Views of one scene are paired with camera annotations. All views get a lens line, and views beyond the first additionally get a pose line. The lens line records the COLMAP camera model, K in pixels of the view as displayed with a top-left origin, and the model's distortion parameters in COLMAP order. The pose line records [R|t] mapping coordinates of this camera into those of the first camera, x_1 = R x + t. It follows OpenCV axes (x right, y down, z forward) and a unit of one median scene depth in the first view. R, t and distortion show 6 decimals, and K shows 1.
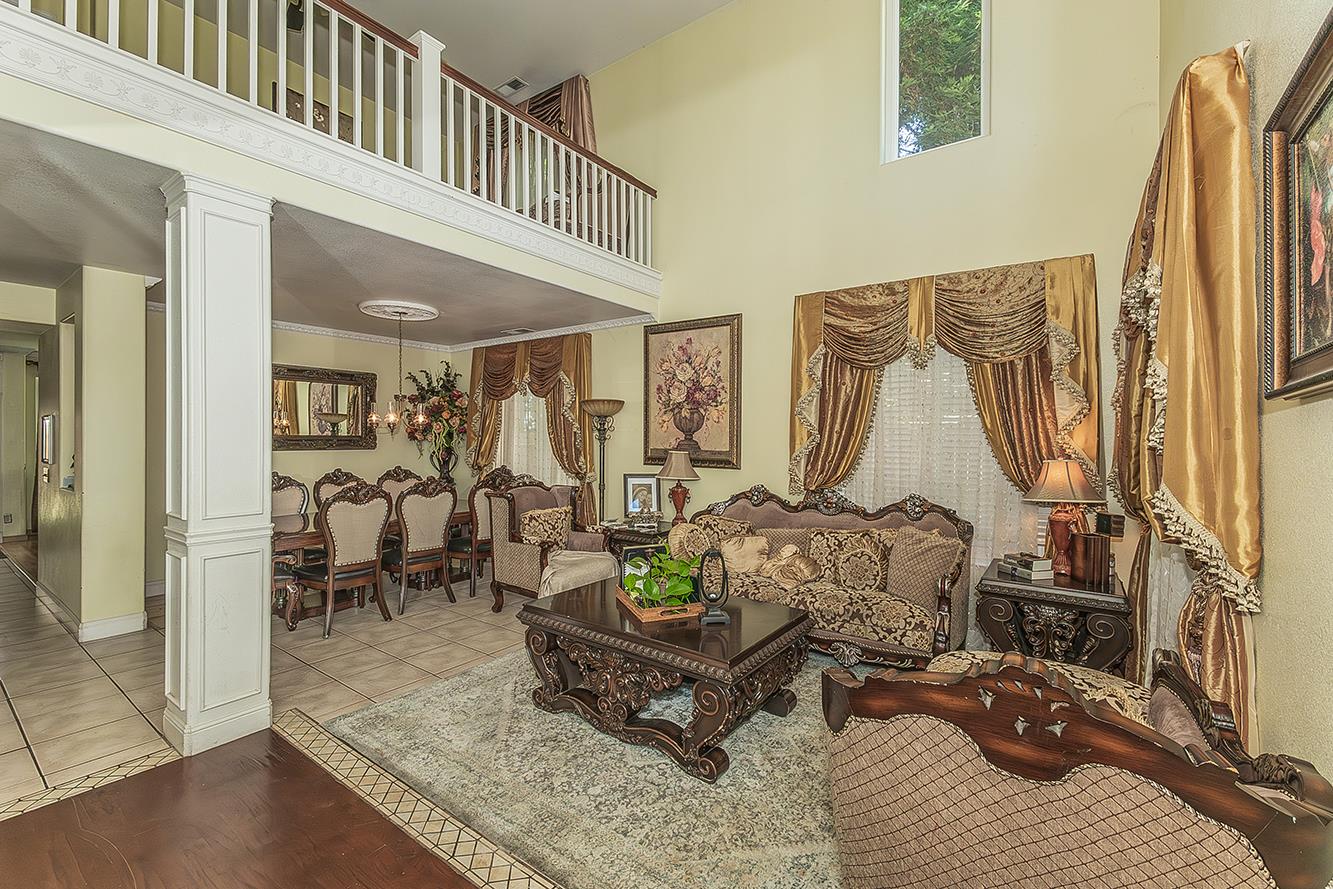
lens RADIAL K [[568.4, 0, 662.4], [0, 568.4, 432.1], [0, 0, 1]] dist [0.000787, 0.000046]
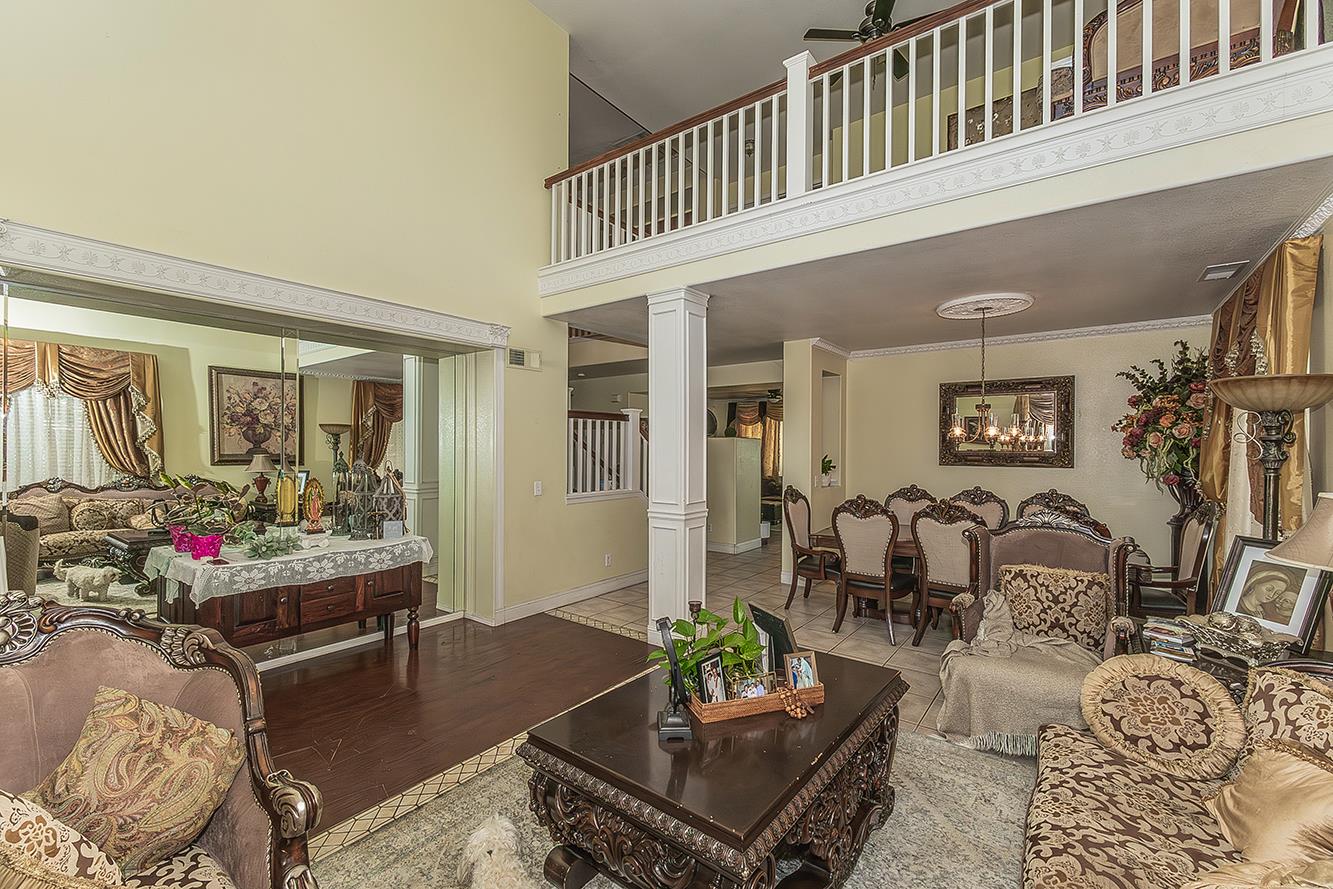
lens RADIAL K [[545.7, 0, 669.1], [0, 545.7, 450.4], [0, 0, 1]] dist [0.002322, 0.000255]
pose [[-0.010788, -0.004175, -0.999933, 0.474059], [-0.002675, 0.999988, -0.004147, 0.008398], [0.999938, 0.002630, -0.010799, 0.661334]]
